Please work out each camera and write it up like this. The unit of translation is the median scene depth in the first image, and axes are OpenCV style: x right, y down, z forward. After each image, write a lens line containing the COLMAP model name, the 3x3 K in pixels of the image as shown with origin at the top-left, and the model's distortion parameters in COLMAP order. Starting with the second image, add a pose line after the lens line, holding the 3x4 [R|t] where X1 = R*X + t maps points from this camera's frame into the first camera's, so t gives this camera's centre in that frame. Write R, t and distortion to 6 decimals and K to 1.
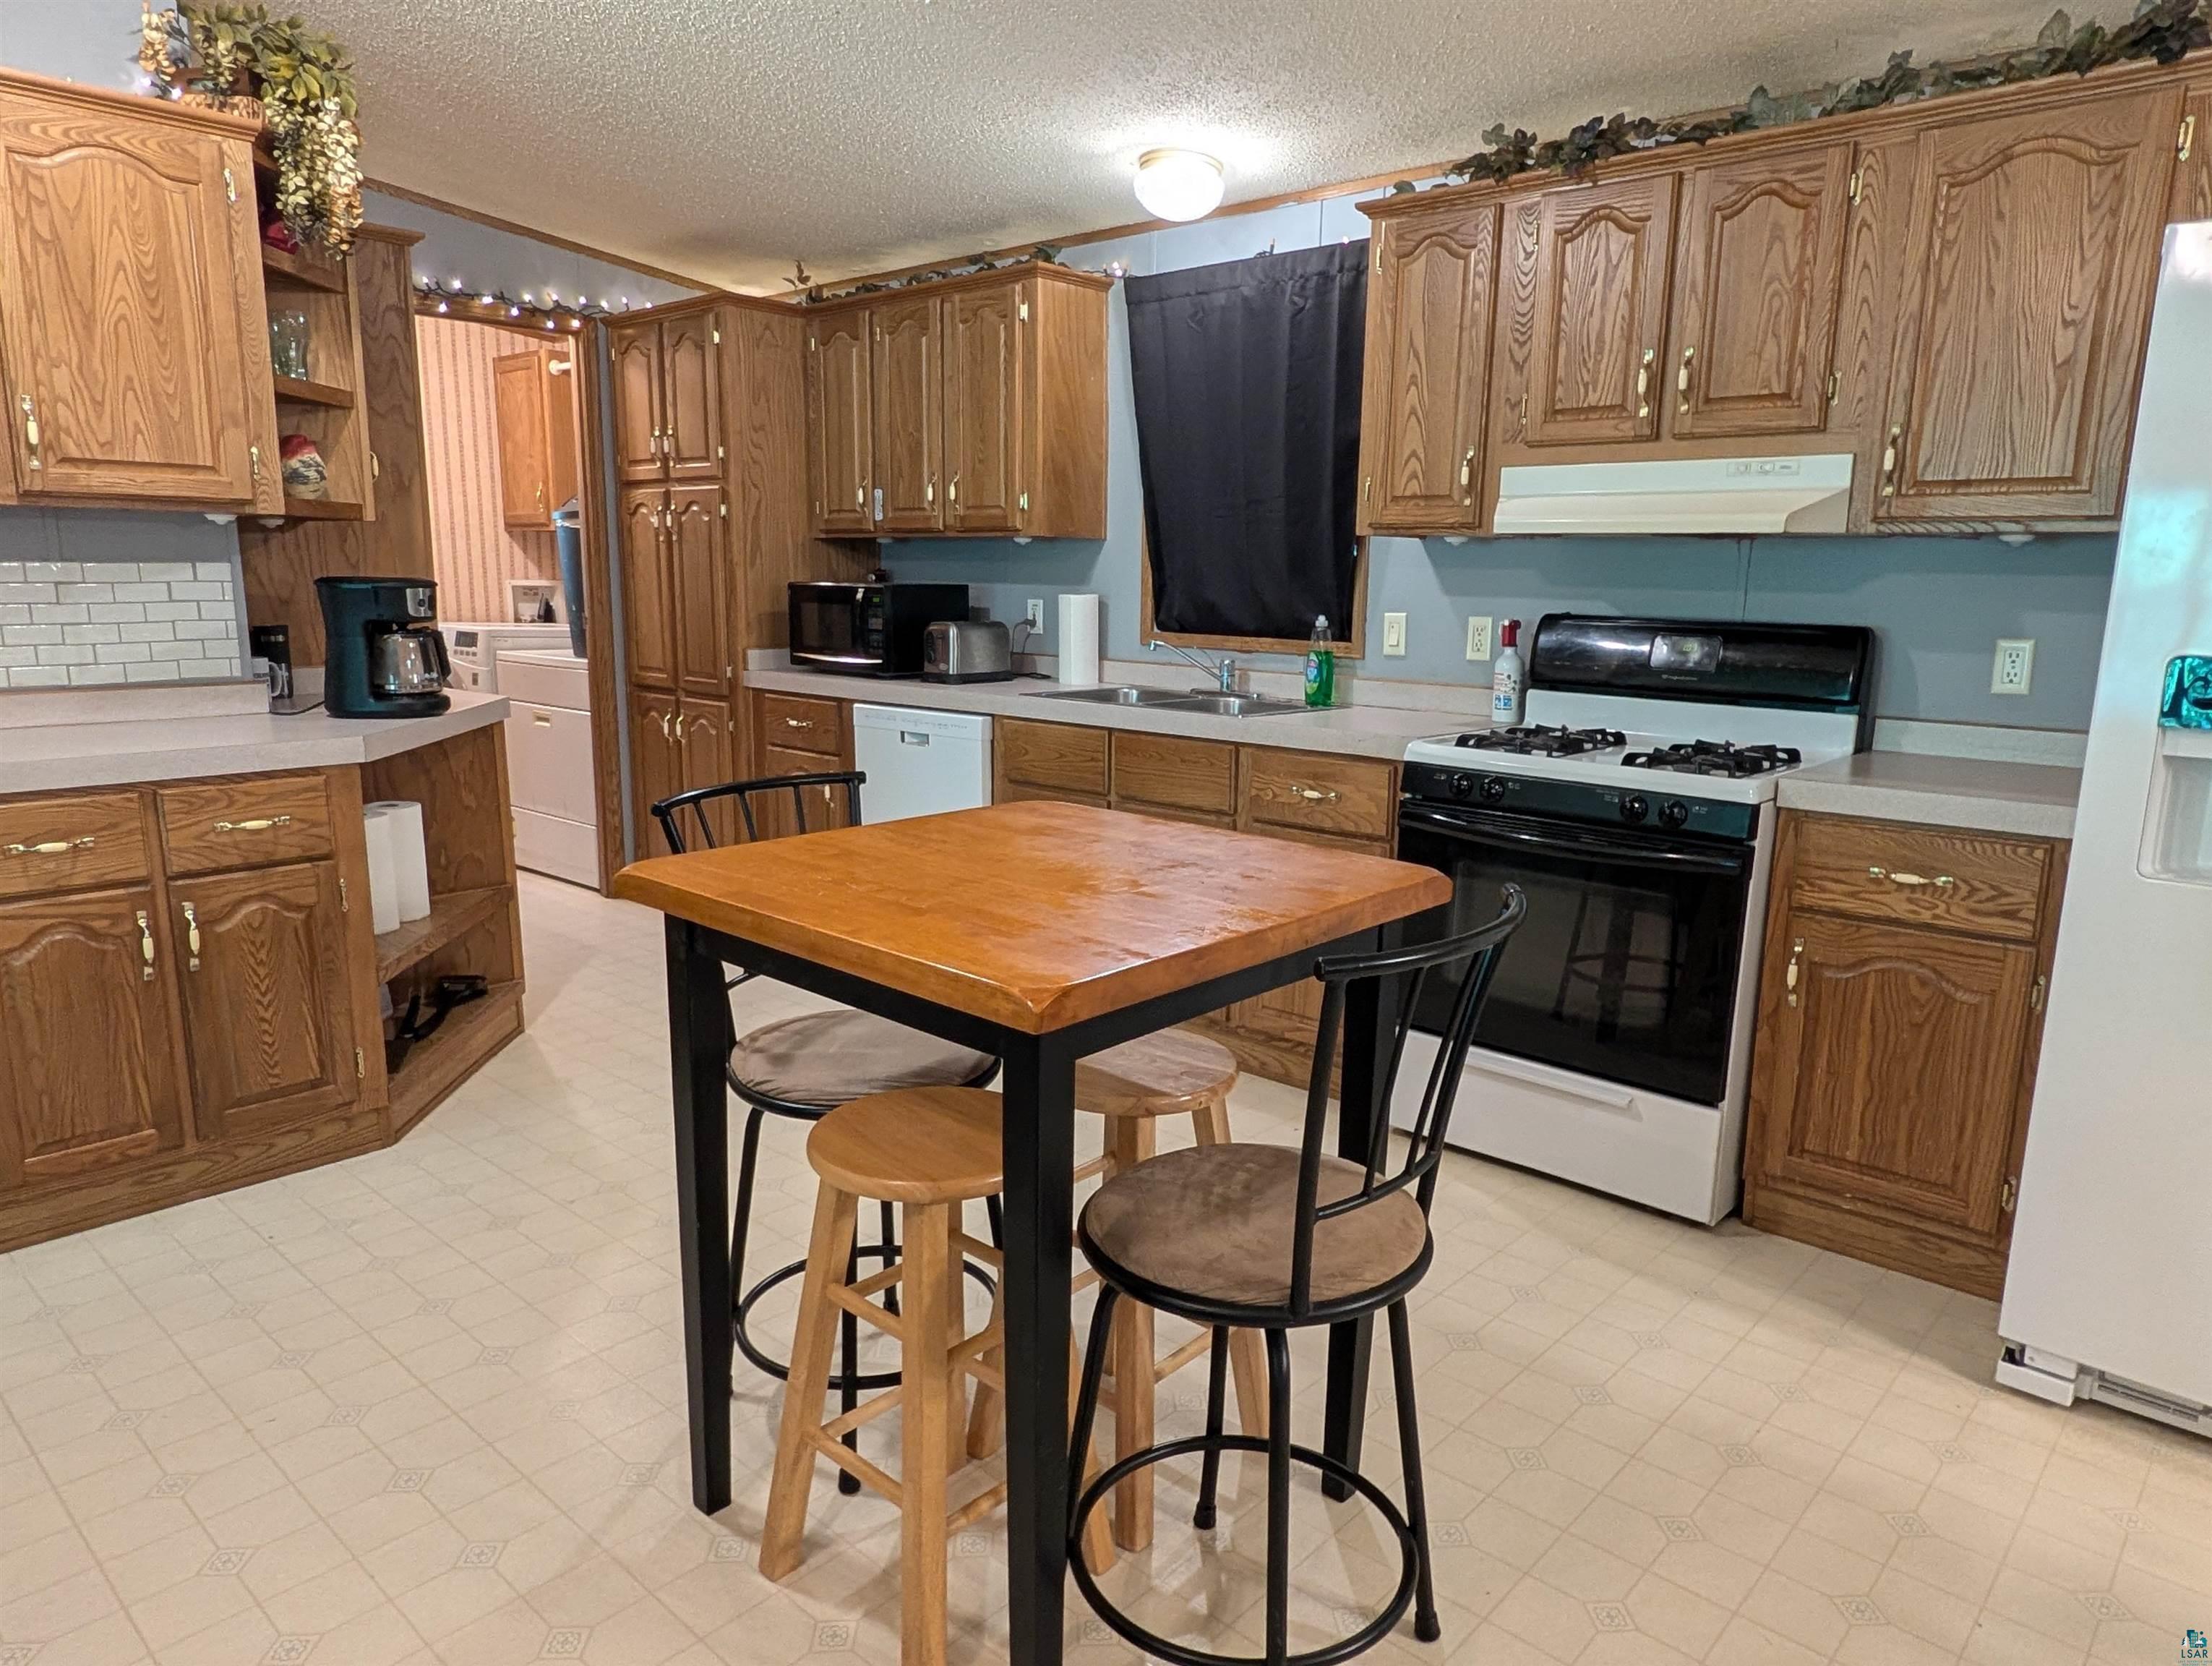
lens RADIAL K [[1392.0, 0, 1107.1], [0, 1392.0, 841.4], [0, 0, 1]] dist [0.001828, -0.001455]
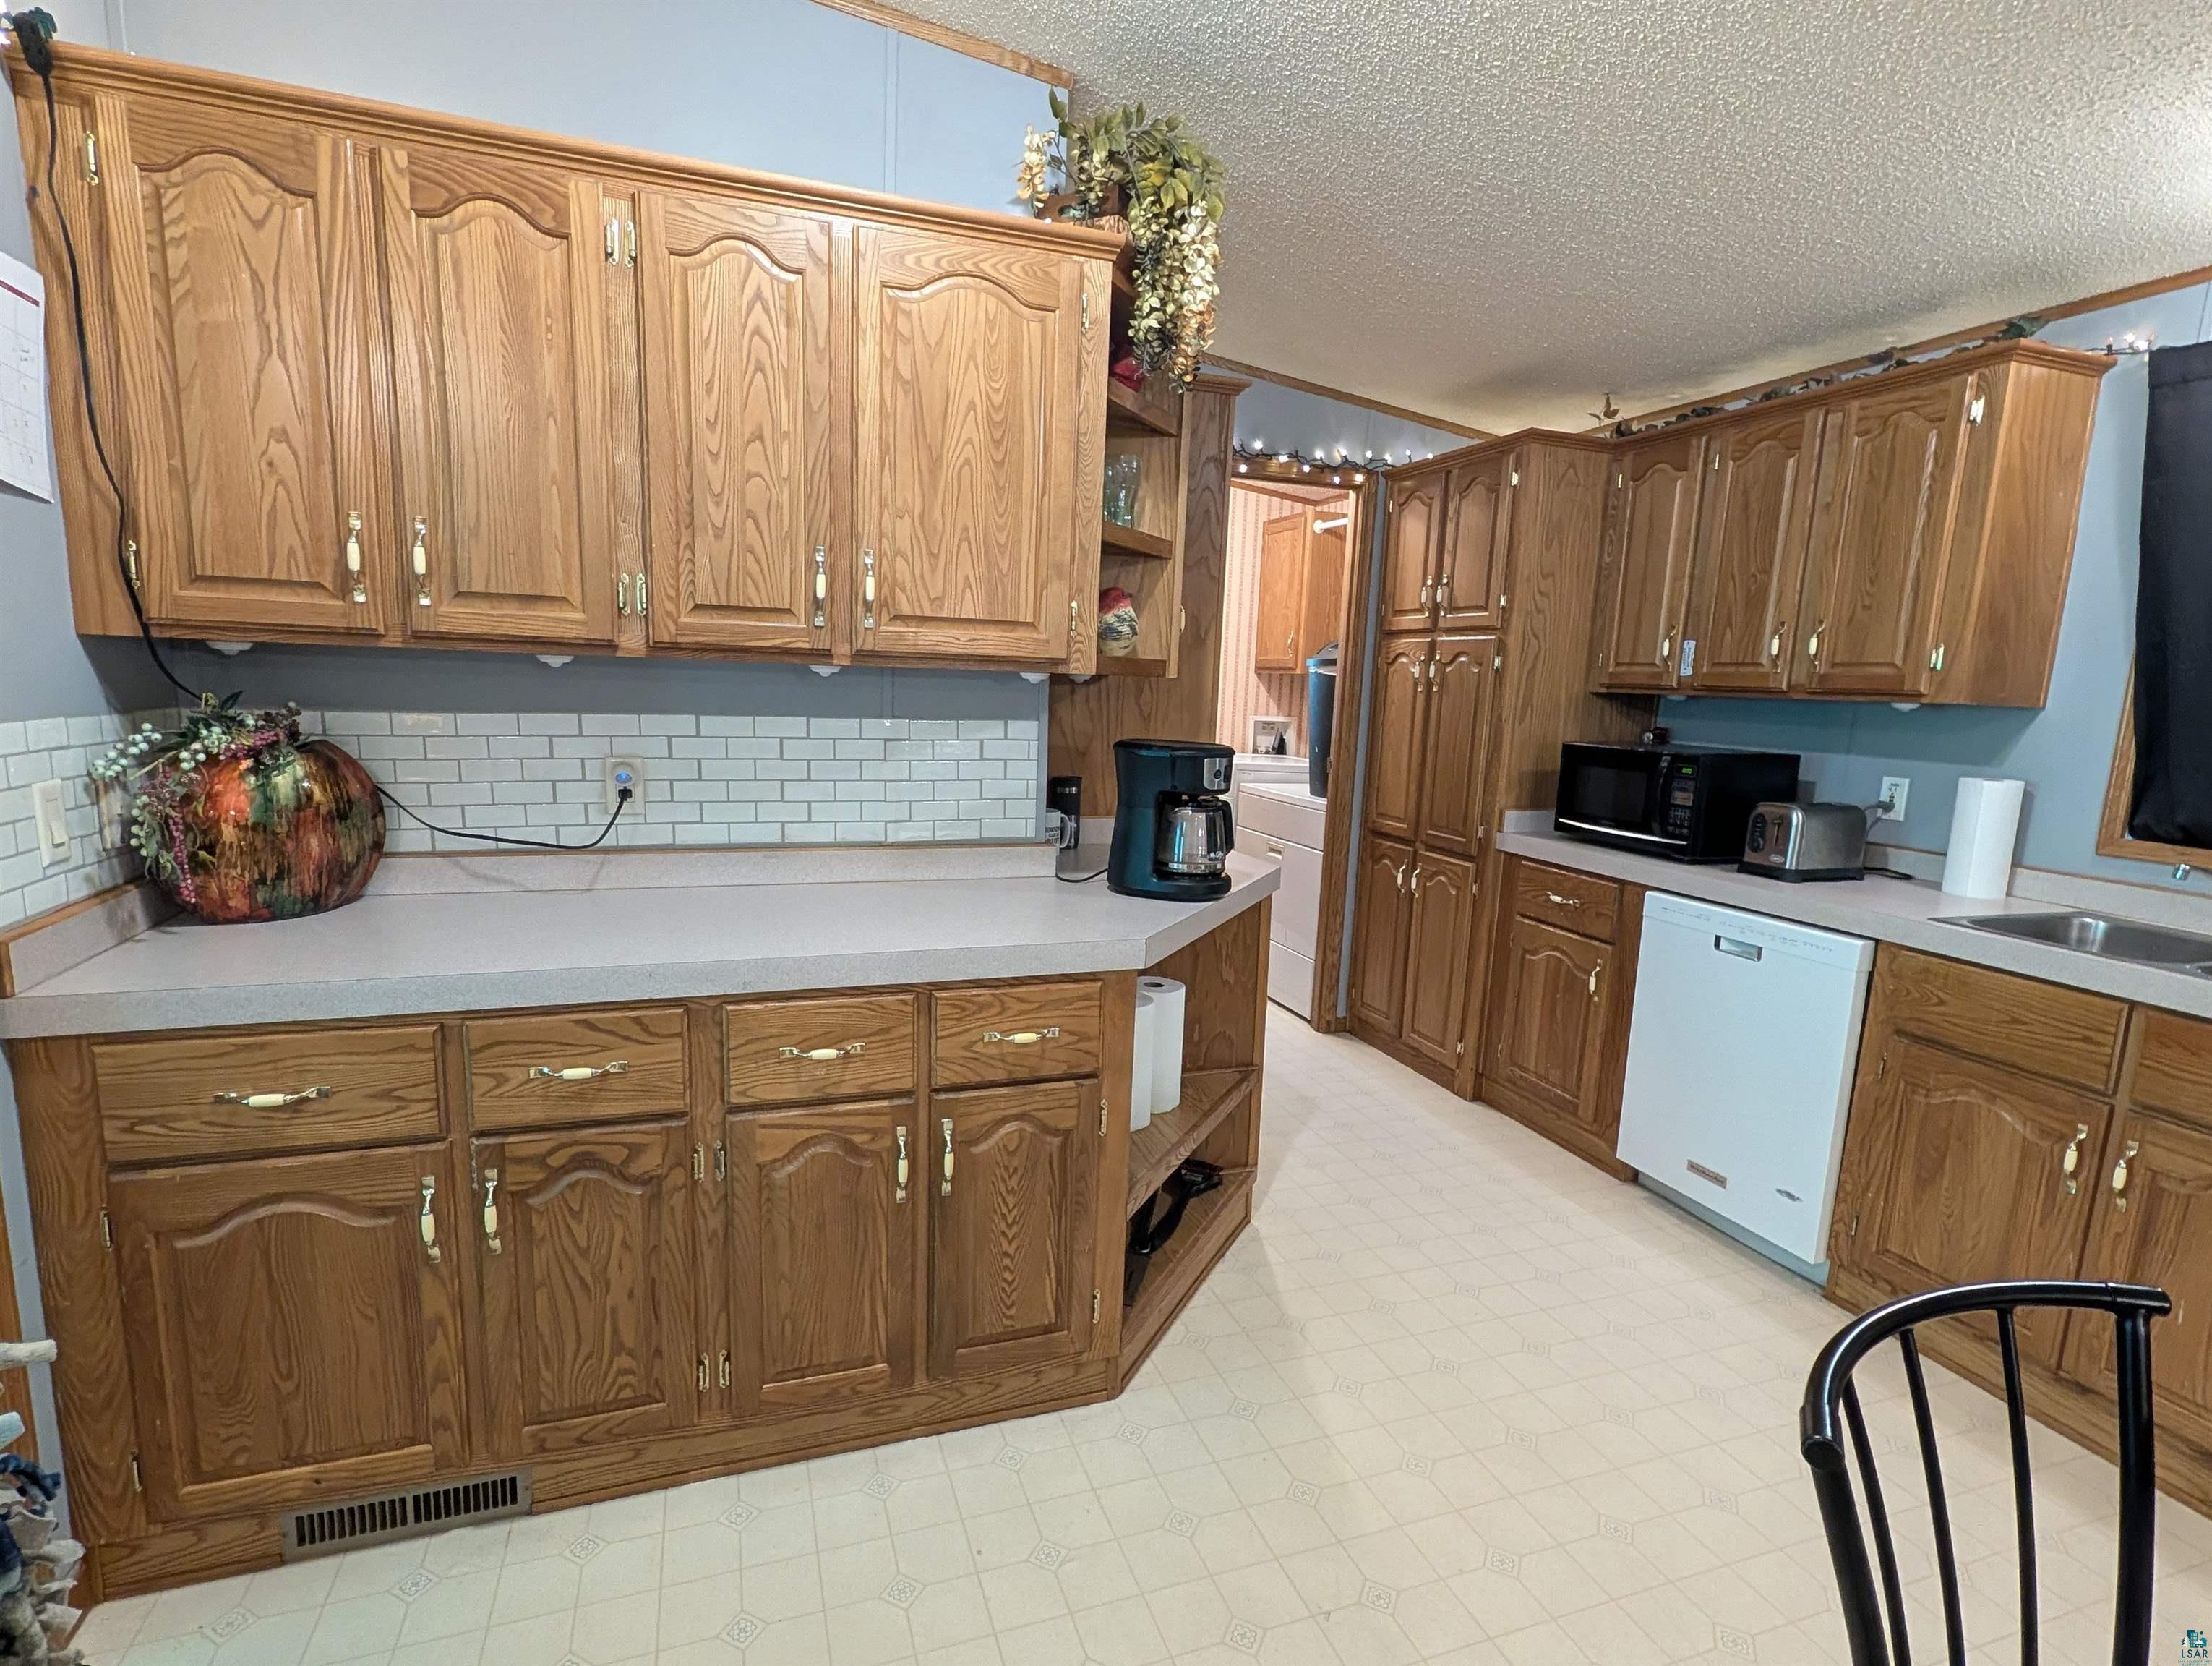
lens RADIAL K [[1068.5, 0, 1103.9], [0, 1068.5, 841.4], [0, 0, 1]] dist [0.003740, -0.000972]
pose [[0.876438, 0.092521, -0.472543, -0.225081], [-0.117160, 0.992849, -0.022906, -0.101726], [0.467044, 0.075438, 0.881010, 0.363417]]
